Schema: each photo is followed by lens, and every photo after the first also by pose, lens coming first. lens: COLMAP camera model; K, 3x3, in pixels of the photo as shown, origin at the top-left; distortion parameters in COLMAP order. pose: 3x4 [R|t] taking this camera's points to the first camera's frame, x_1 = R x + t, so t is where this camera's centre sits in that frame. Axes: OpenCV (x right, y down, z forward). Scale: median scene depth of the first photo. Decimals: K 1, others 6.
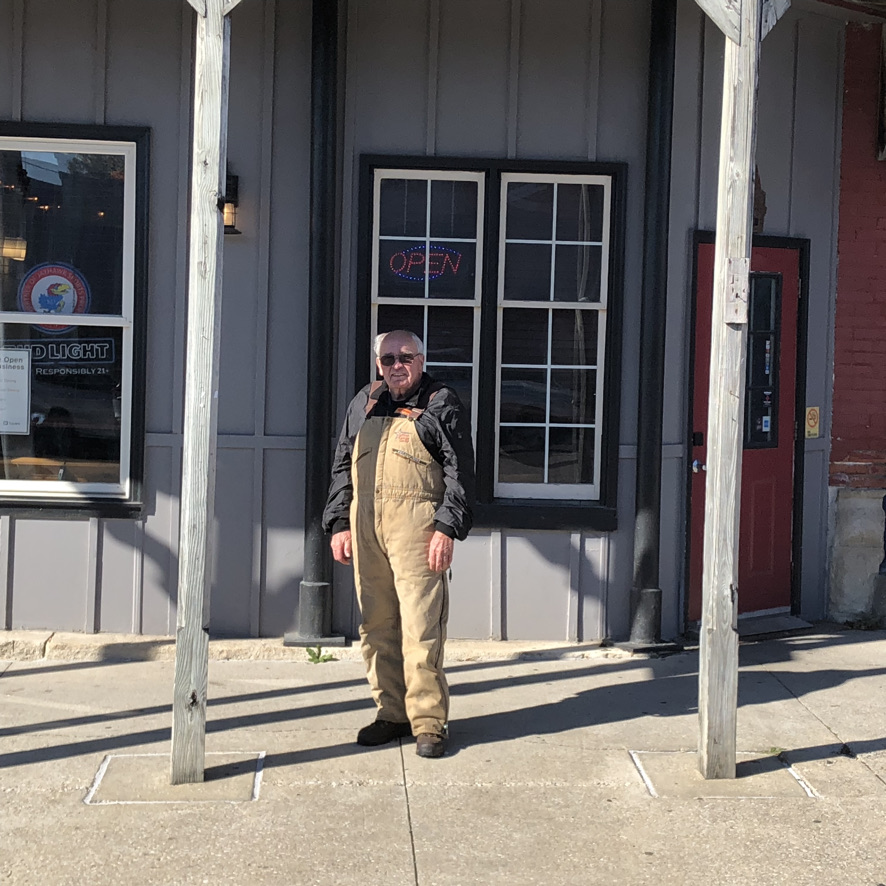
lens RADIAL K [[1595.8, 0, 443.0], [0, 1595.8, 443.0], [0, 0, 1]] dist [0.041286, 0.015084]
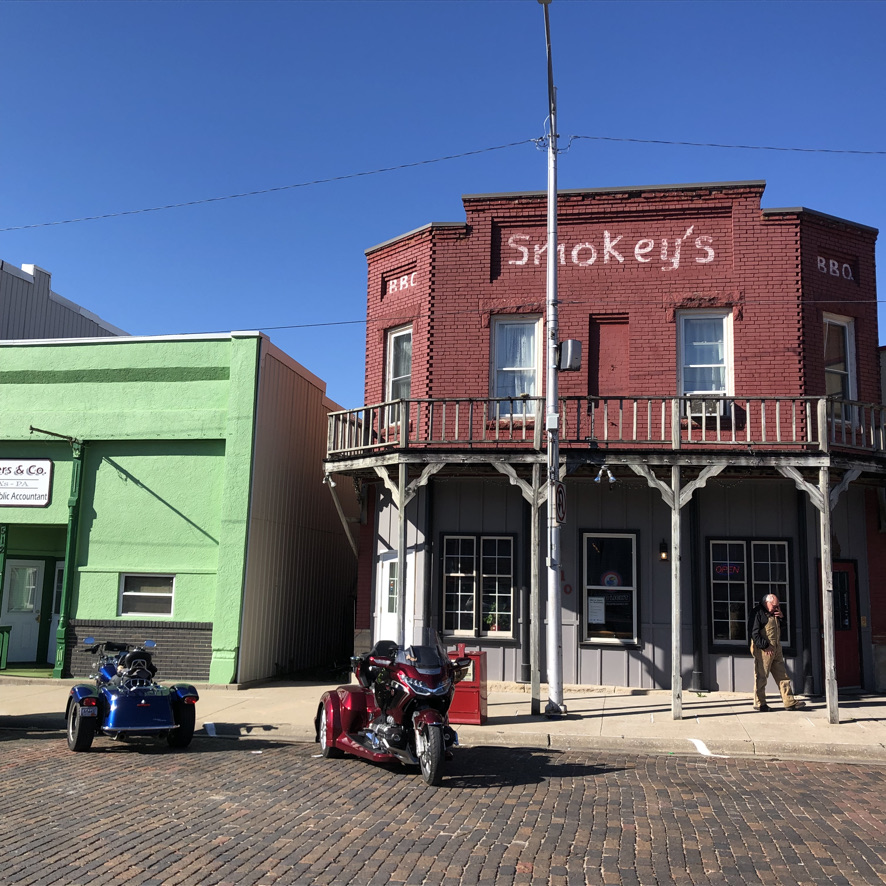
lens RADIAL K [[969.5, 0, 444.8], [0, 969.5, 436.6], [0, 0, 1]] dist [-0.001247, -0.007374]
pose [[0.975969, -0.037320, -0.214691, -0.138519], [-0.009674, 0.976834, -0.213781, 0.047285], [0.217696, 0.210721, 0.952998, -1.032215]]
